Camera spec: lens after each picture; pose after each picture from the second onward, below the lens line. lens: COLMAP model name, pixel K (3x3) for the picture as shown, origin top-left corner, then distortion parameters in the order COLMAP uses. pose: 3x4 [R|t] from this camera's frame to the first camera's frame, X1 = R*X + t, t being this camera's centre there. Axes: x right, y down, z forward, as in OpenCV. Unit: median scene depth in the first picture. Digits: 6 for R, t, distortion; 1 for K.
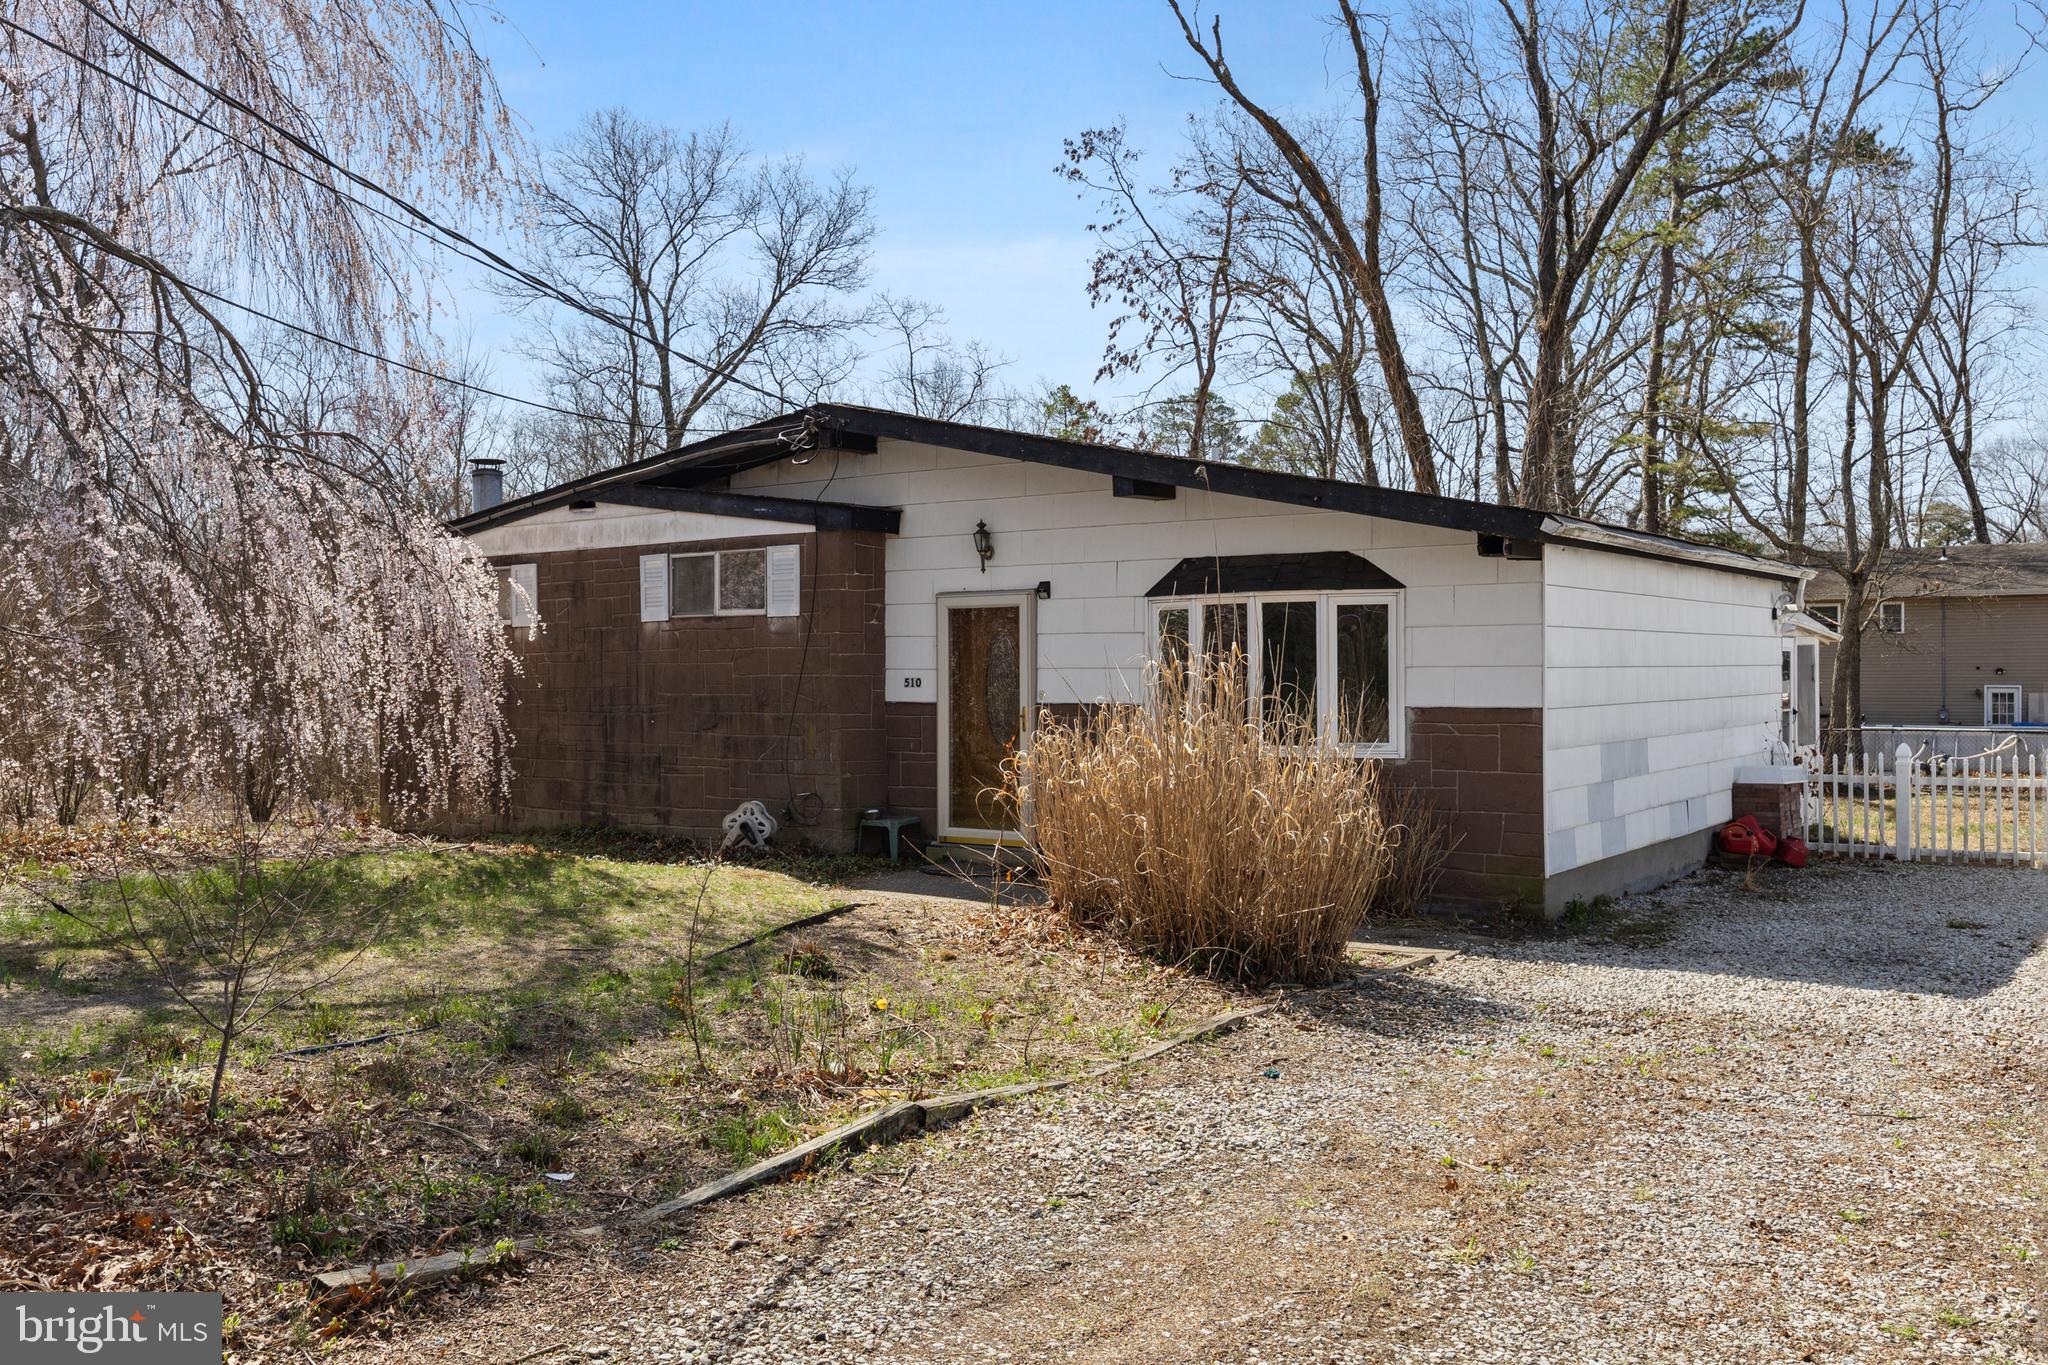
lens RADIAL K [[1706.6, 0, 1024.6], [0, 1706.6, 675.7], [0, 0, 1]] dist [0.000657, 0.001178]
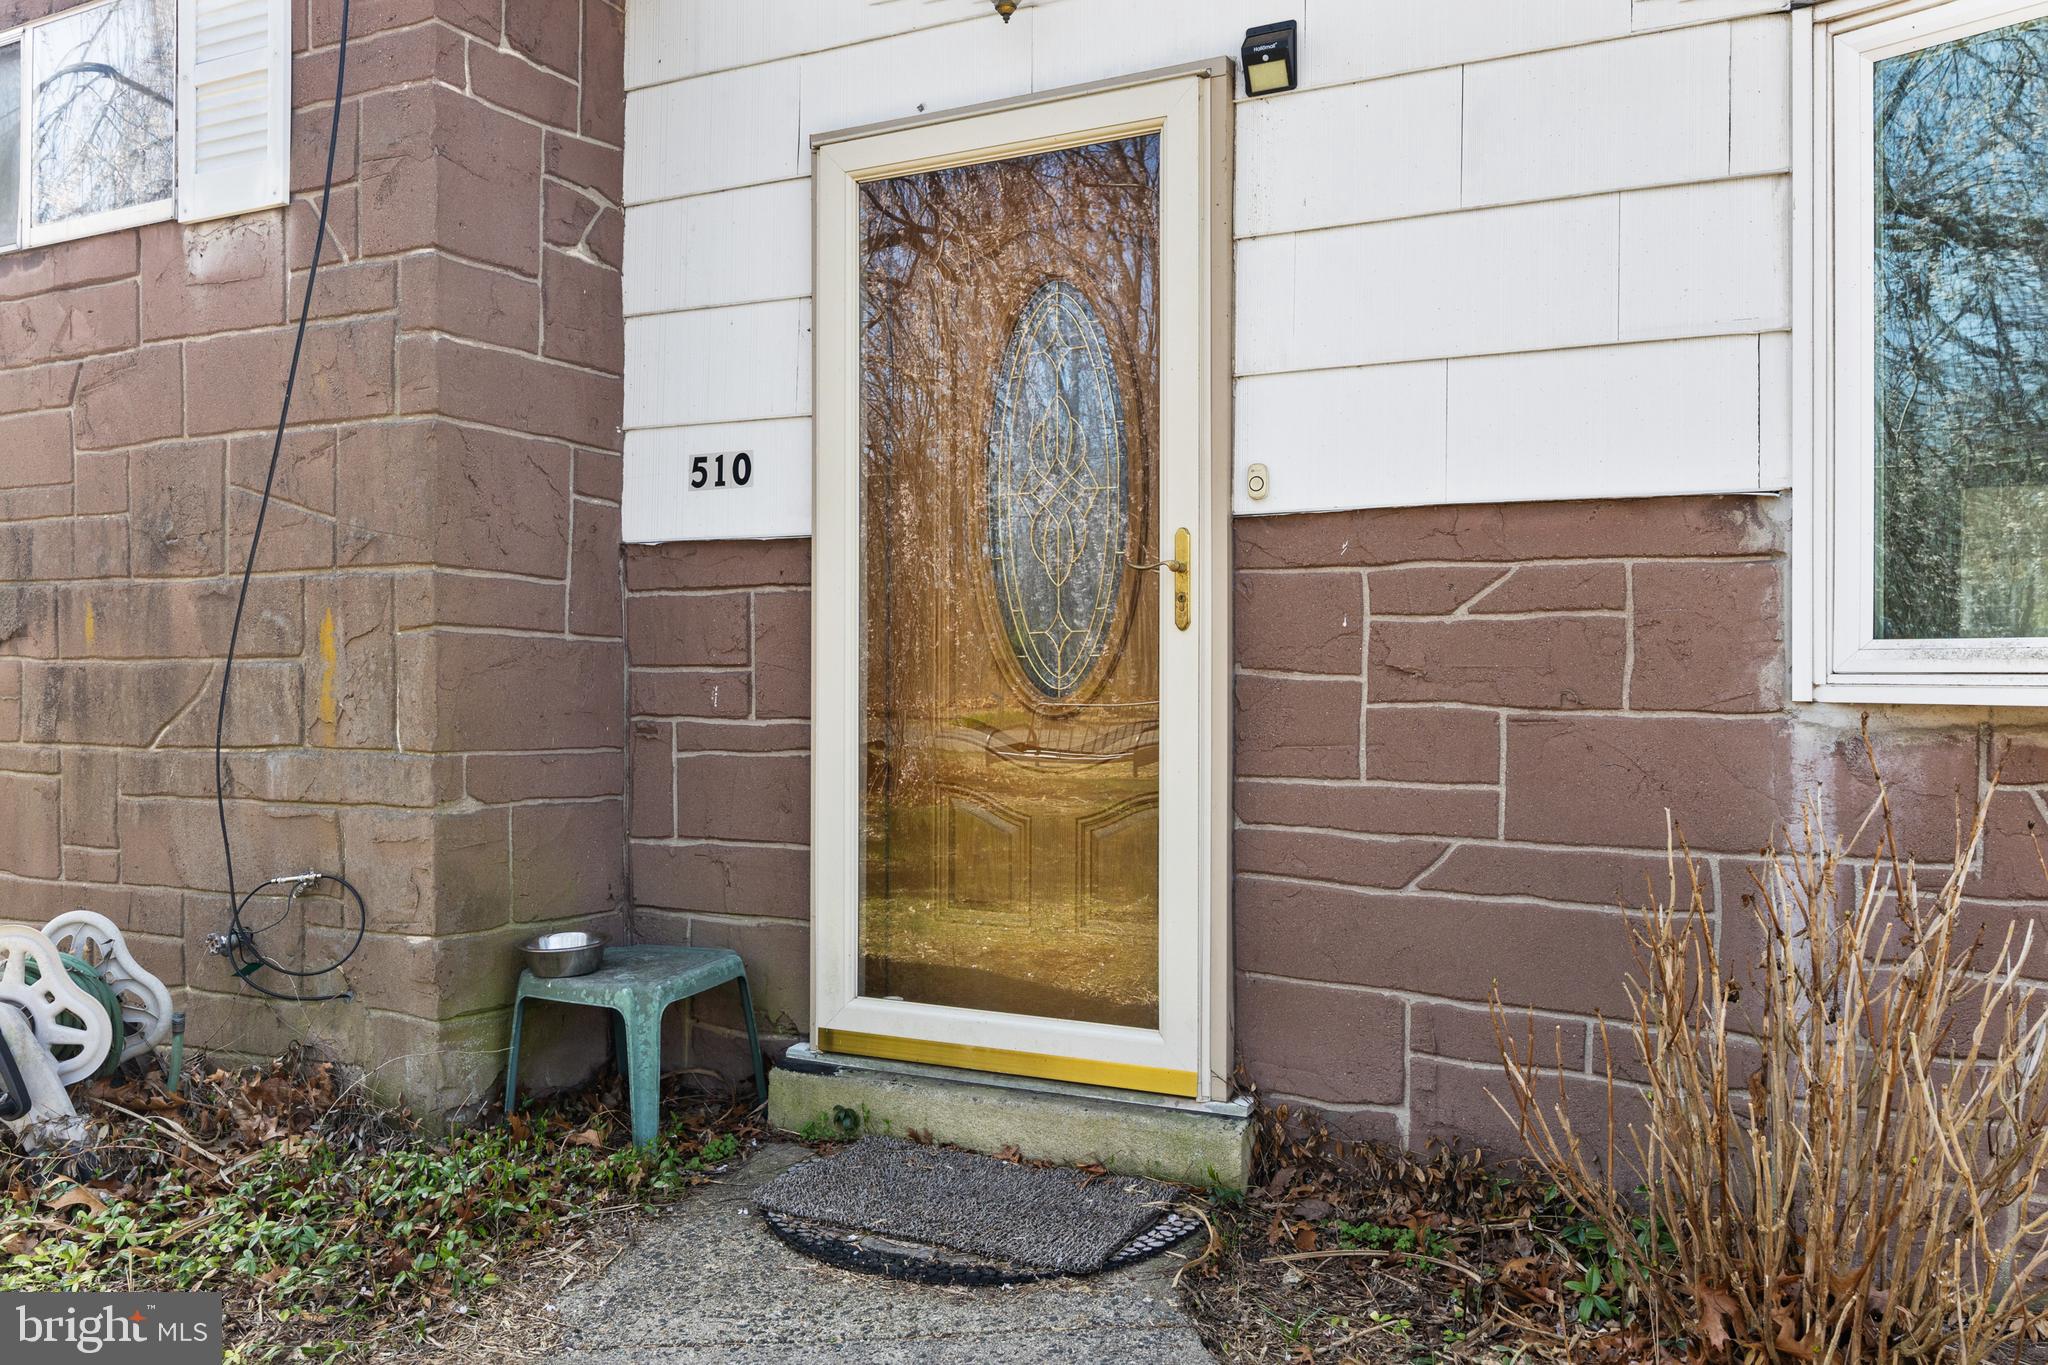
lens RADIAL K [[1619.1, 0, 1019.6], [0, 1619.1, 682.6], [0, 0, 1]] dist [0.003837, 0.001664]
pose [[0.991402, 0.006161, 0.130708, -0.052536], [-0.006389, 0.999979, 0.001330, 0.038662], [-0.130697, -0.002154, 0.991420, 0.745109]]
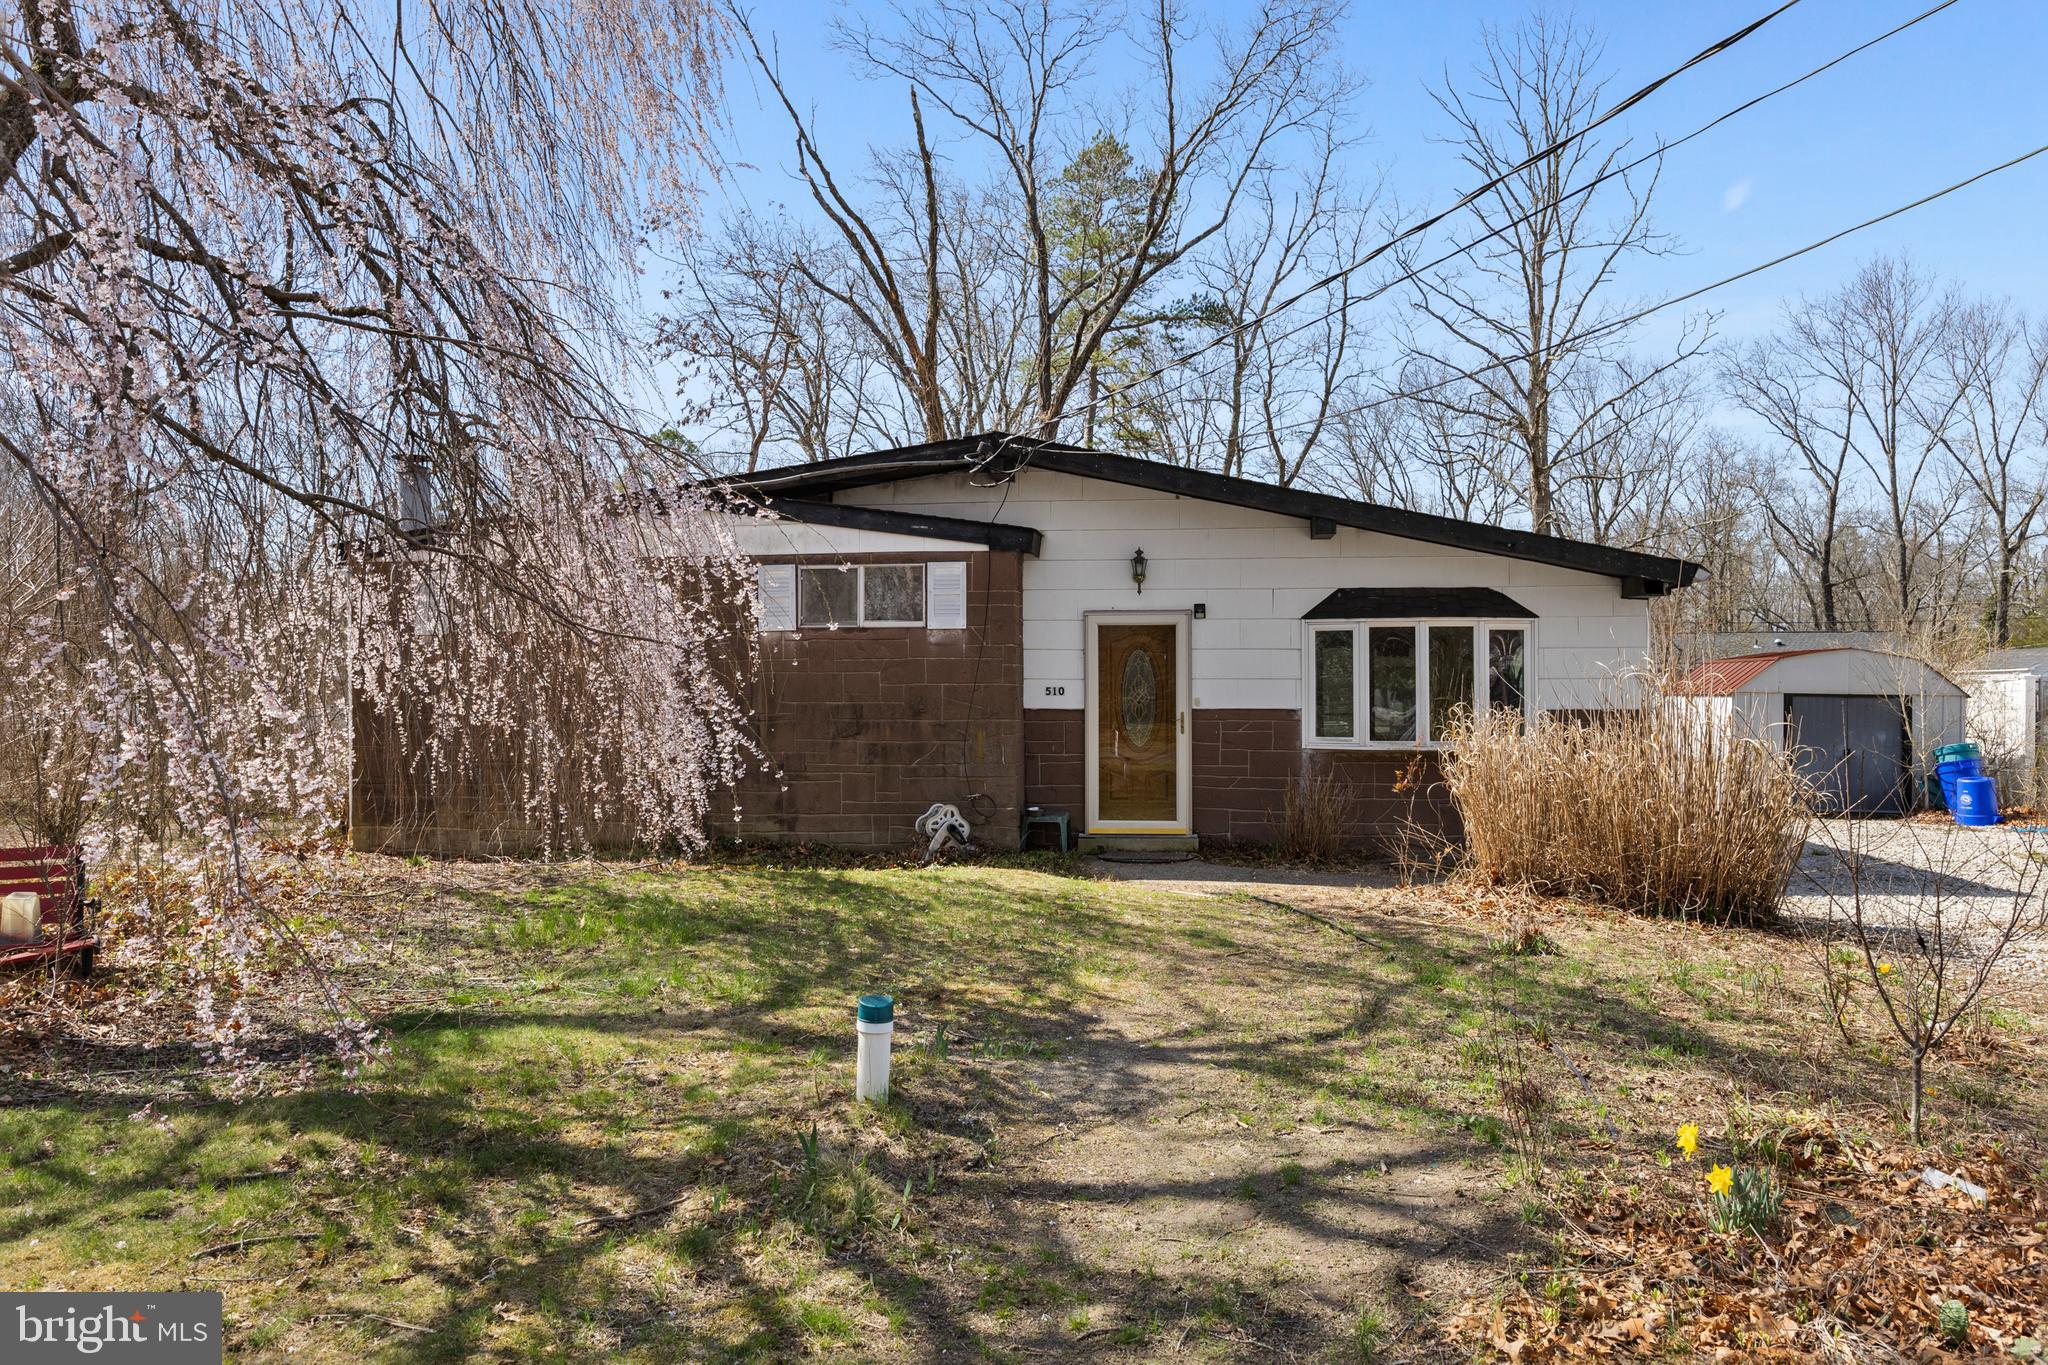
lens RADIAL K [[1341.0, 0, 1023.0], [0, 1341.0, 689.7], [0, 0, 1]] dist [0.011502, 0.000924]
pose [[0.881159, 0.000530, 0.472820, -0.504055], [-0.002221, 0.999993, 0.003018, 0.000537], [-0.472815, -0.003709, 0.881154, 0.247712]]
